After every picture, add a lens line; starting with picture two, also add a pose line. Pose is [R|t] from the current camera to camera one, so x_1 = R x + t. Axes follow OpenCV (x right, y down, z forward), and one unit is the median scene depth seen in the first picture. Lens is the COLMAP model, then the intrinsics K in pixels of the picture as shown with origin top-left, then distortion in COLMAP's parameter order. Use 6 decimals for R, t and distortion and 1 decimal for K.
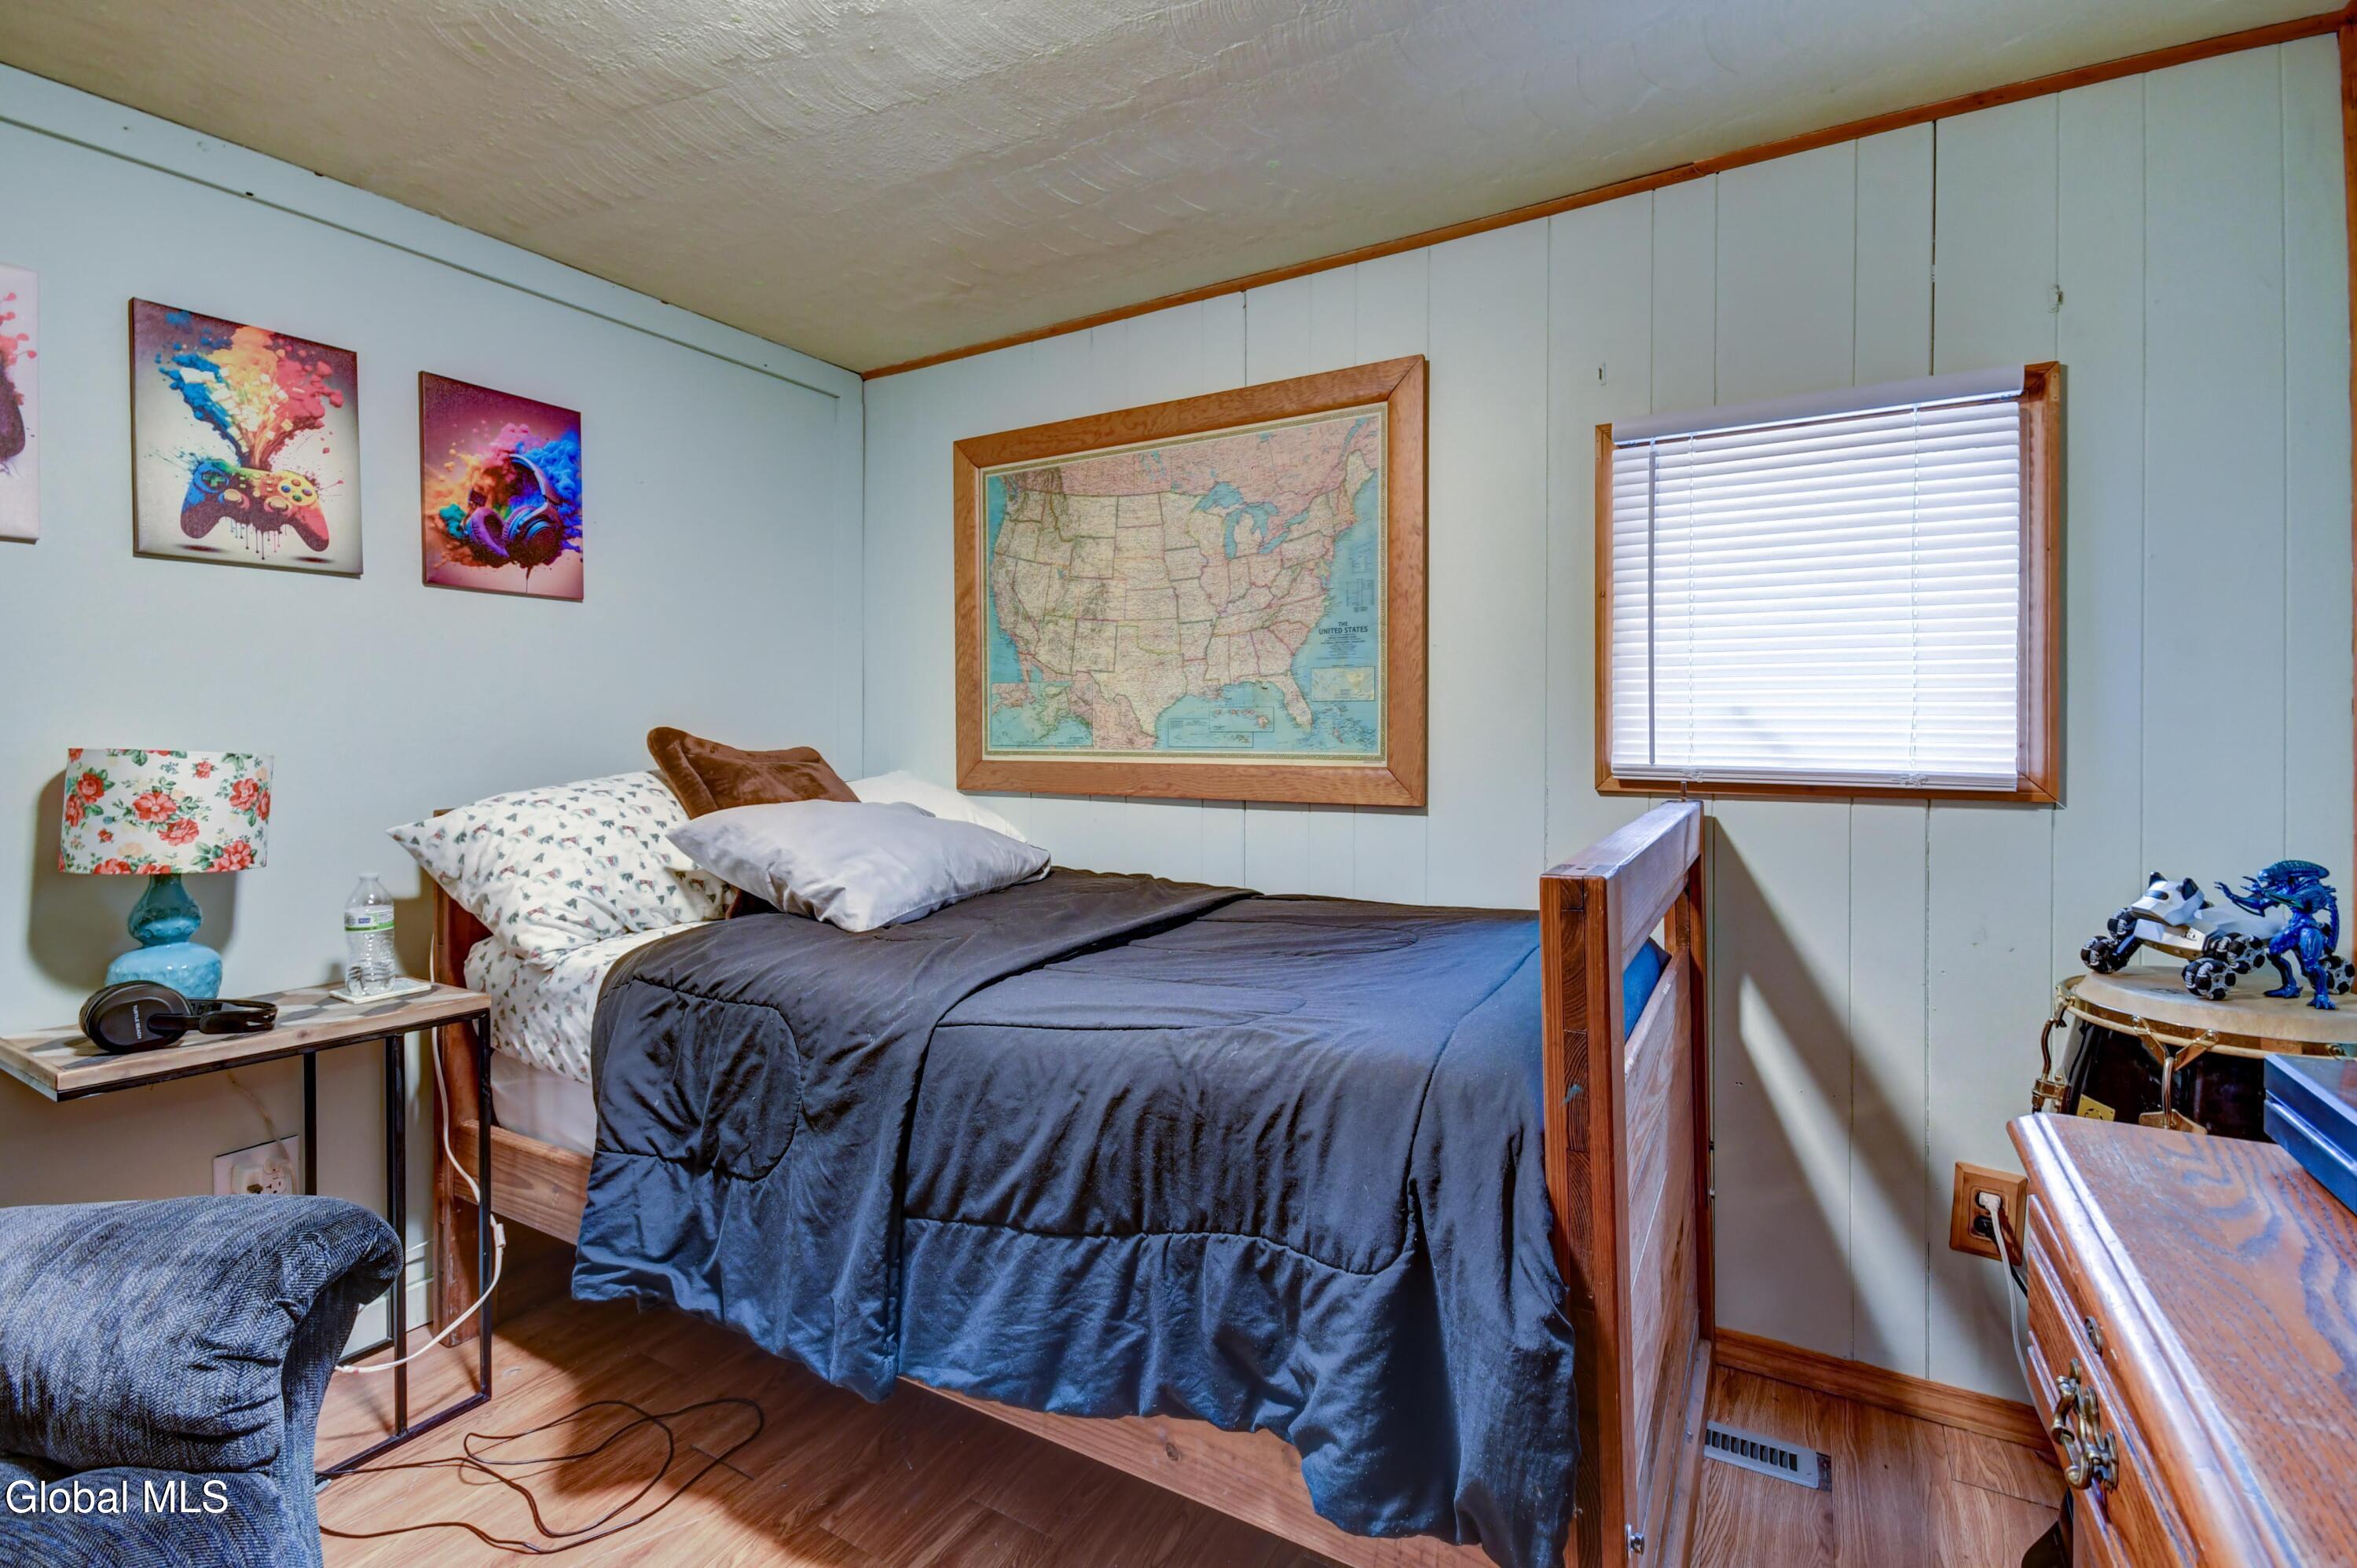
lens RADIAL K [[1080.8, 0, 1173.2], [0, 1080.8, 722.8], [0, 0, 1]] dist [0.005625, 0.000280]
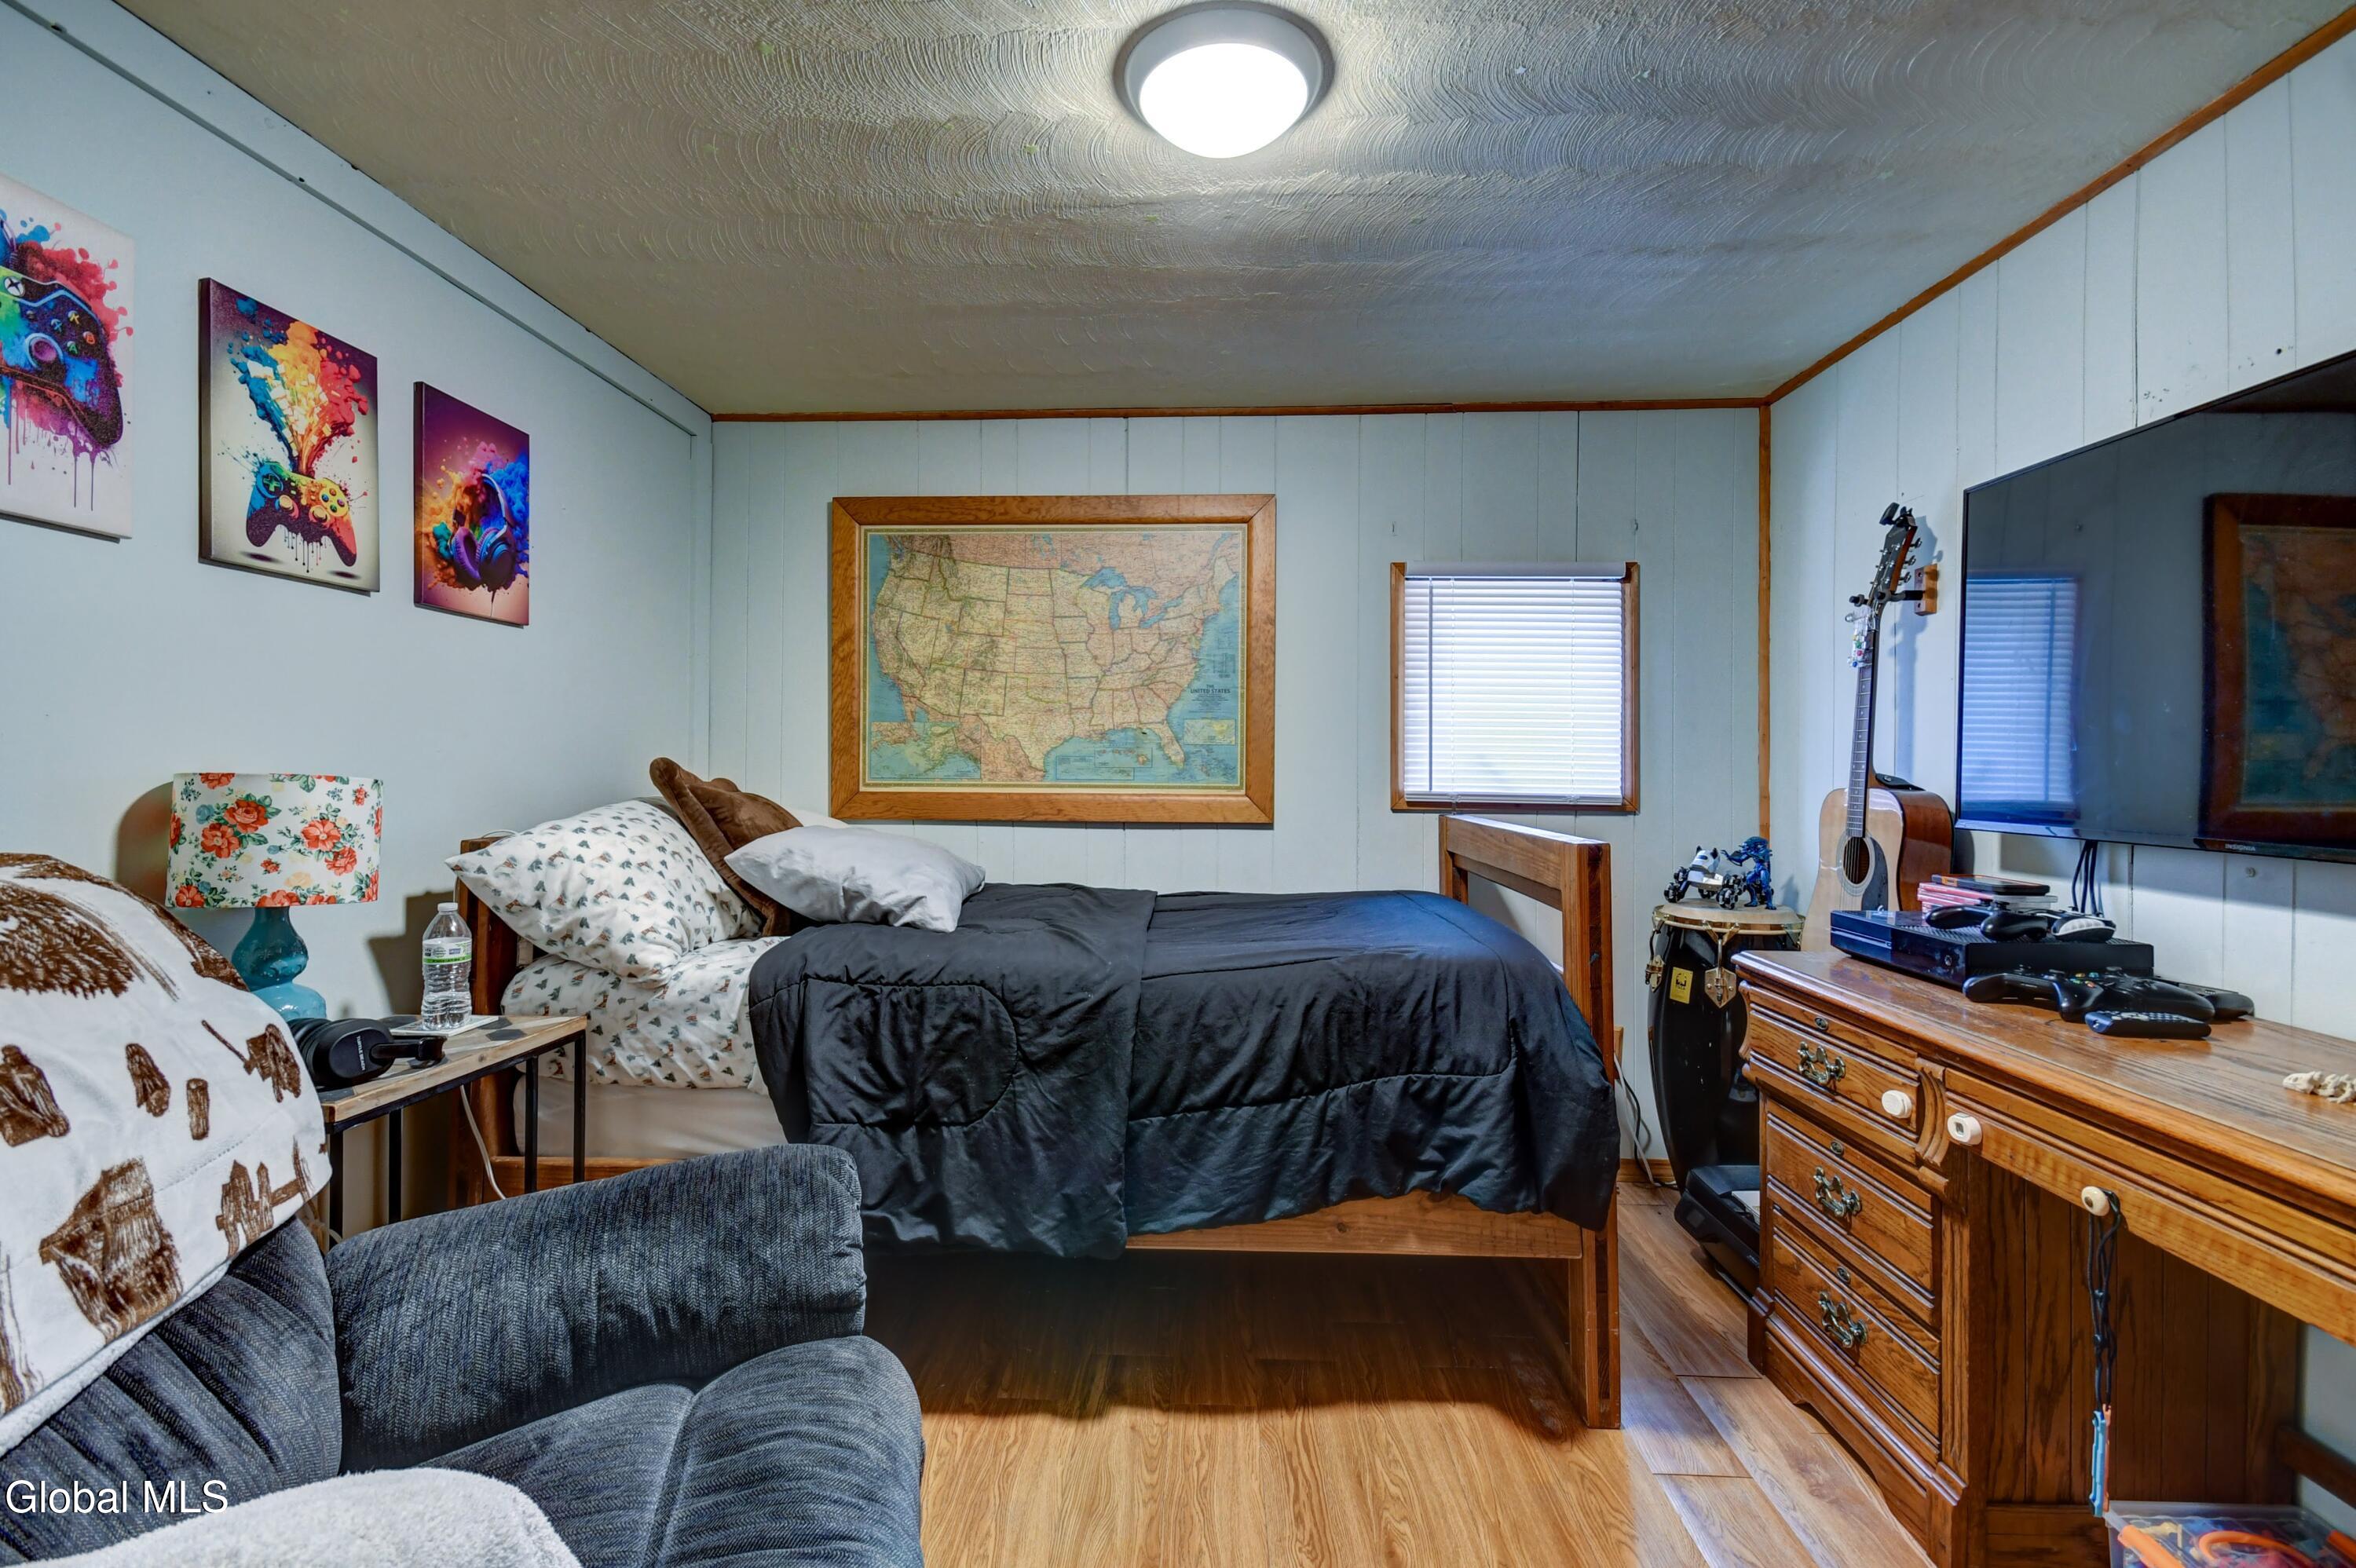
lens RADIAL K [[1068.5, 0, 1181.0], [0, 1068.5, 746.4], [0, 0, 1]] dist [0.000890, -0.000567]
pose [[0.879066, 0.018062, 0.476358, -0.622275], [-0.010992, 0.999784, -0.017623, 0.006778], [-0.476573, 0.010256, 0.879075, -0.162551]]
